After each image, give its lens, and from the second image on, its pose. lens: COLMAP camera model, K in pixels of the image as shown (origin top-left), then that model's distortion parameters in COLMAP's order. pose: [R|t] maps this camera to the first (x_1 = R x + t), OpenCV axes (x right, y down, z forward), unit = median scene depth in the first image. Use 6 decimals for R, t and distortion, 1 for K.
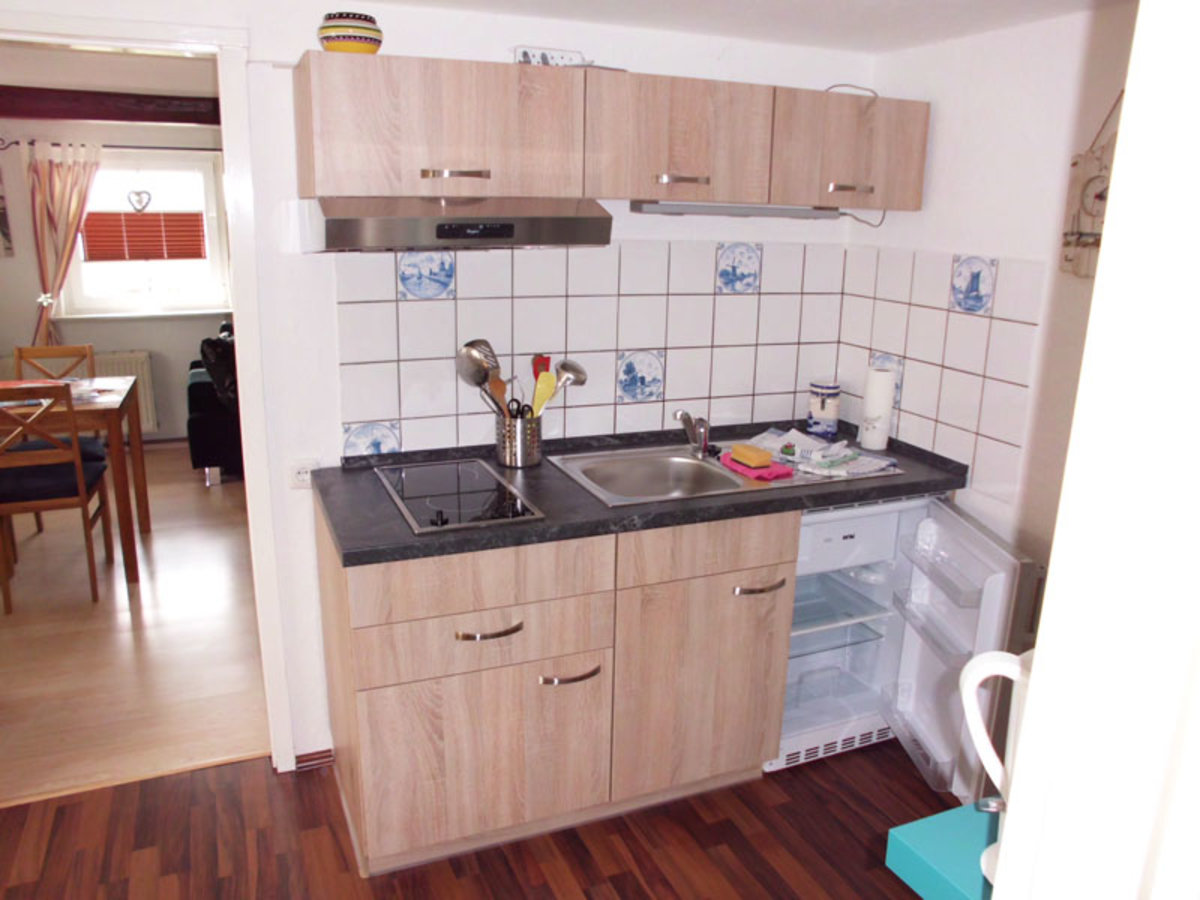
lens RADIAL K [[919.0, 0, 606.0], [0, 919.0, 439.9], [0, 0, 1]] dist [0.000932, 0.002334]
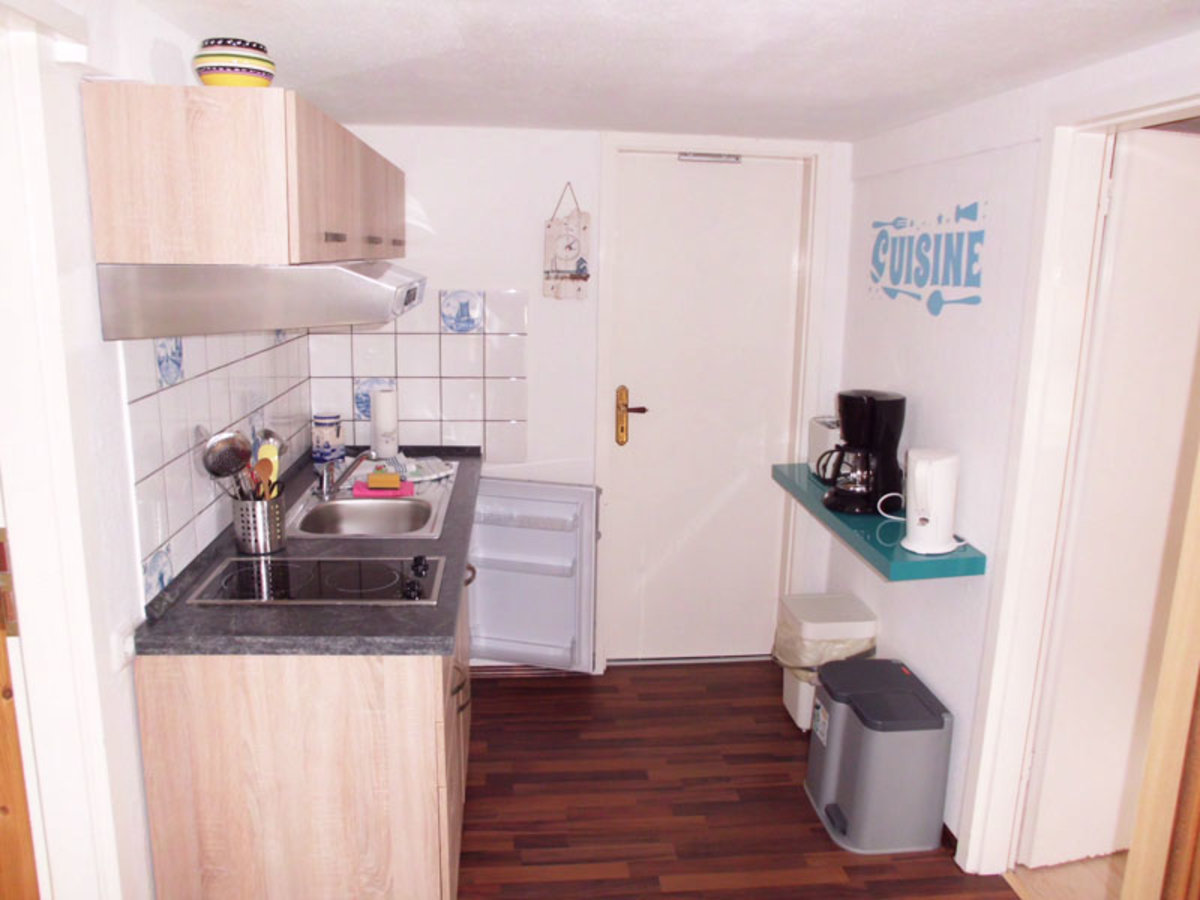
lens RADIAL K [[919.0, 0, 605.8], [0, 919.0, 456.6], [0, 0, 1]] dist [0.000932, 0.002334]
pose [[0.318720, -0.220893, 0.921750, -0.812298], [0.233481, 0.960797, 0.149518, -0.118809], [-0.918643, 0.167557, 0.357800, 0.371849]]
